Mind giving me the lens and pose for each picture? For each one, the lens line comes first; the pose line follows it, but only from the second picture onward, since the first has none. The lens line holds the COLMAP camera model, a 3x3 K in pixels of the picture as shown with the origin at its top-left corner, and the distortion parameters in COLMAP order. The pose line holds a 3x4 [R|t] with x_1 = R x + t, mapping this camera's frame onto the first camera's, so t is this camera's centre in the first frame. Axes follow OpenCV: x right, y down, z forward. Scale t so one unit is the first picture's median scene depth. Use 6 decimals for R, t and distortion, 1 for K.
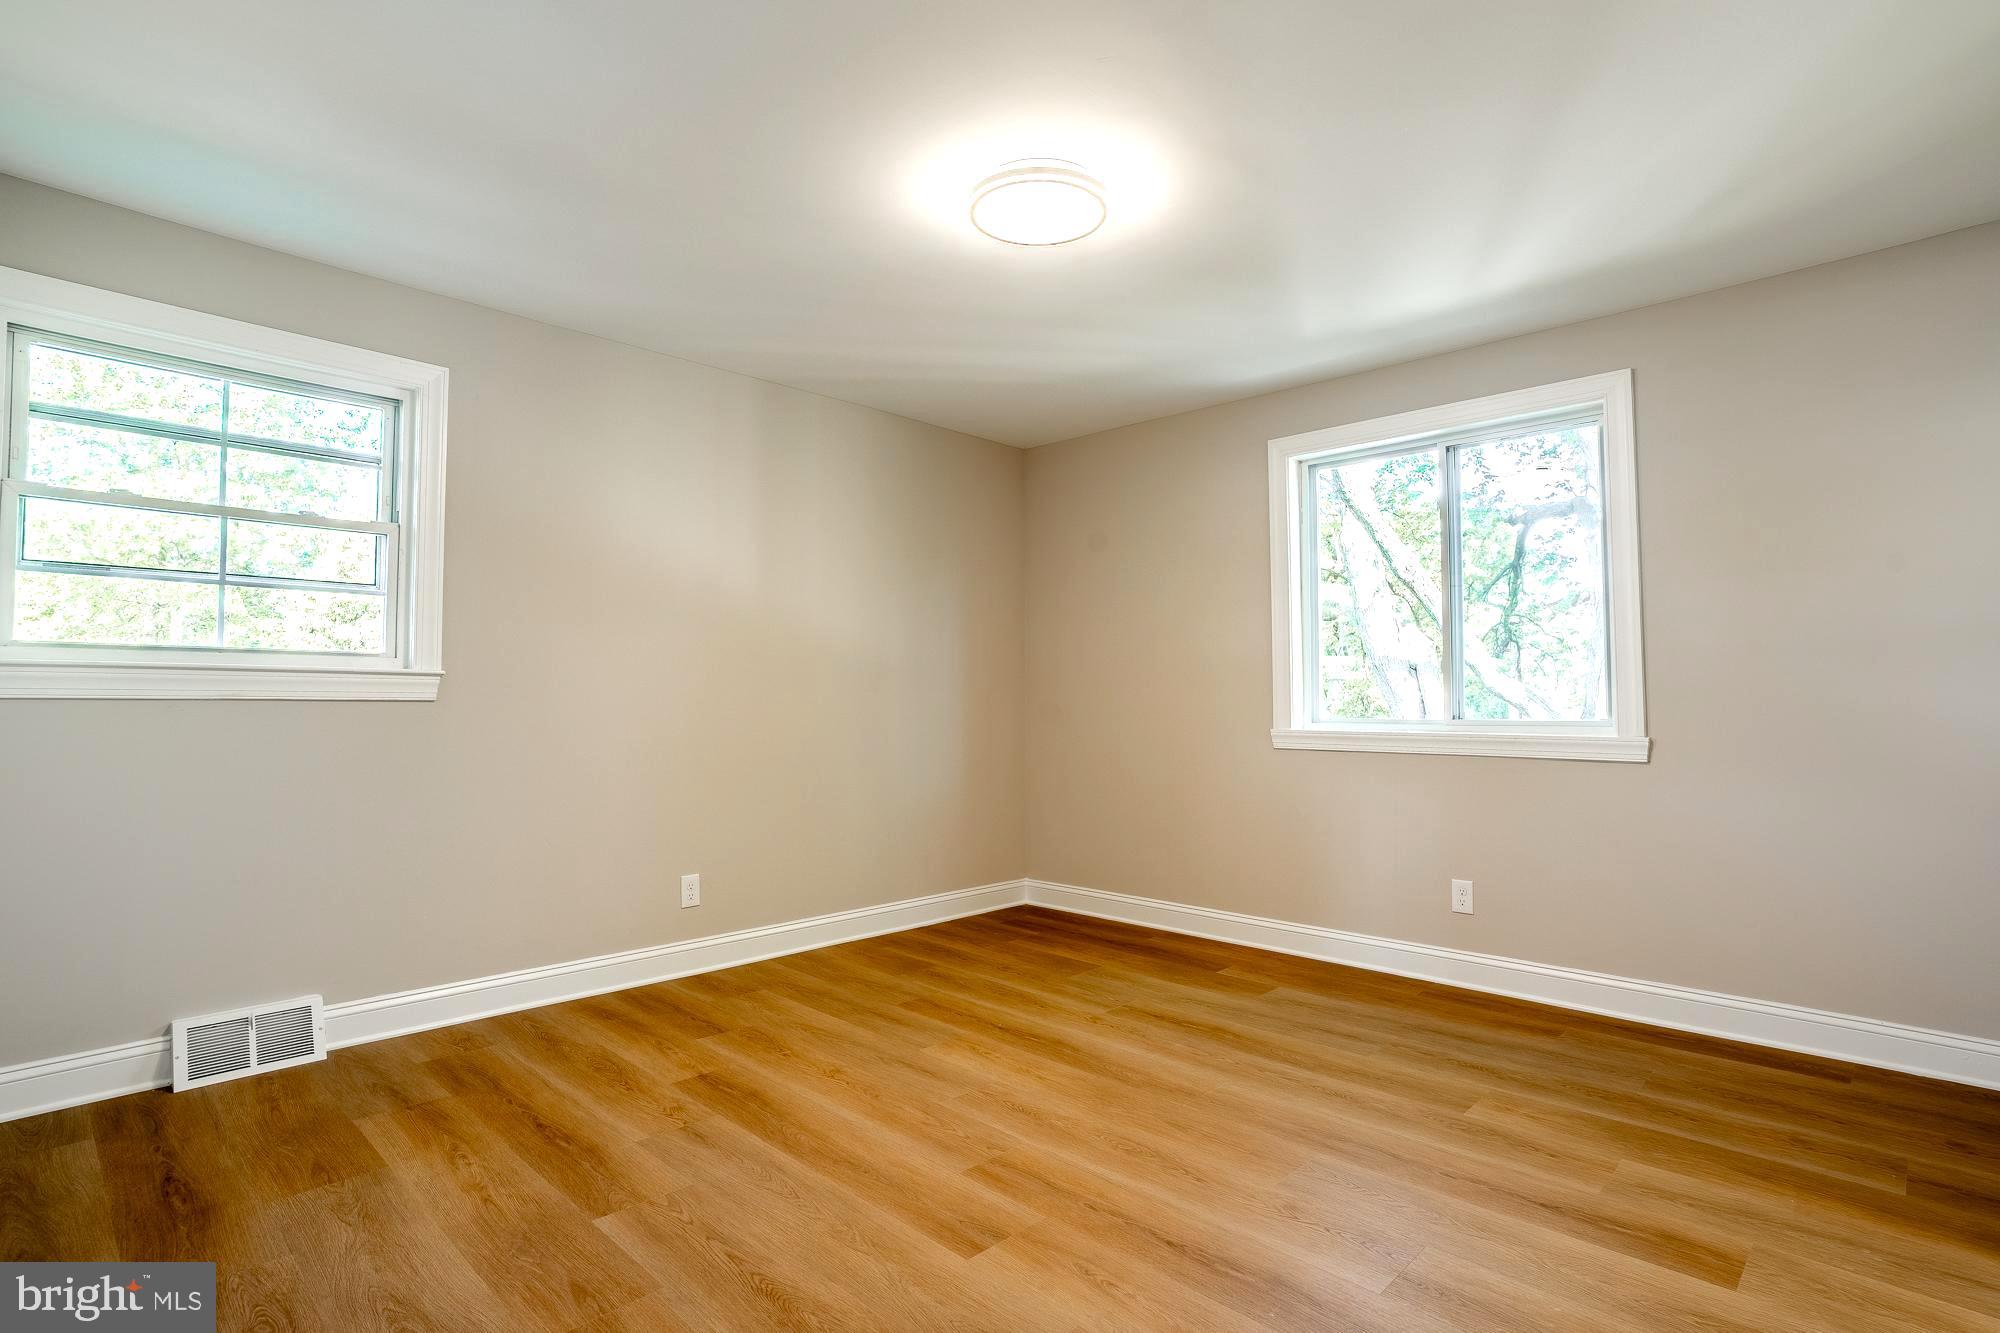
lens RADIAL K [[965.7, 0, 1000.0], [0, 965.7, 666.5], [0, 0, 1]] dist [-0.043167, 0.026826]
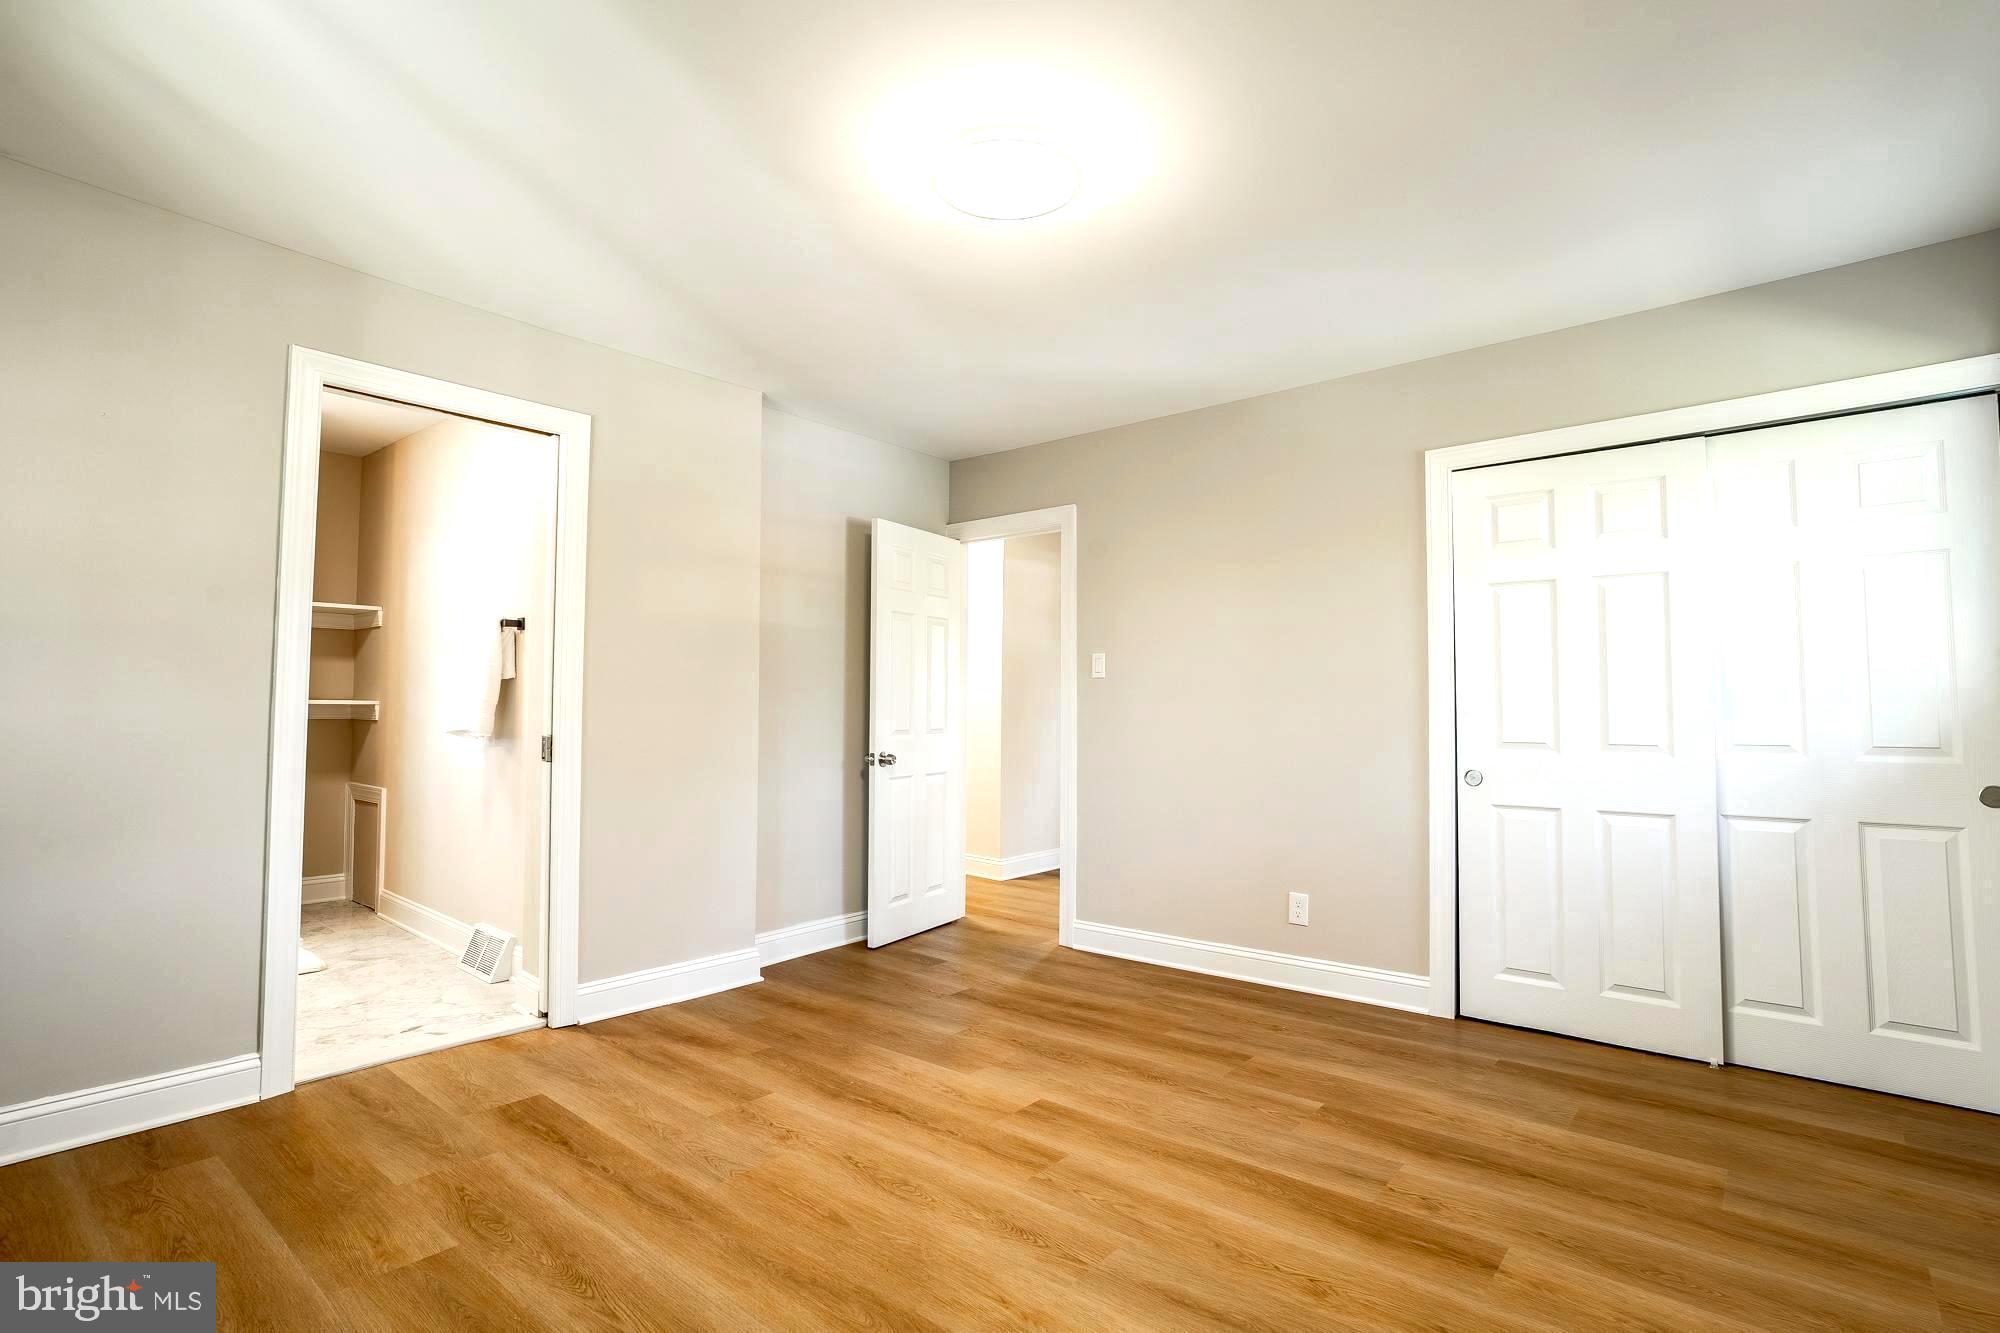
lens RADIAL K [[965.7, 0, 1000.0], [0, 965.7, 666.5], [0, 0, 1]] dist [-0.043167, 0.026826]
pose [[-0.997231, -0.010827, -0.073579, 0.116452], [-0.005183, 0.997059, -0.076467, 0.060035], [0.074190, -0.075874, -0.994354, 2.012749]]
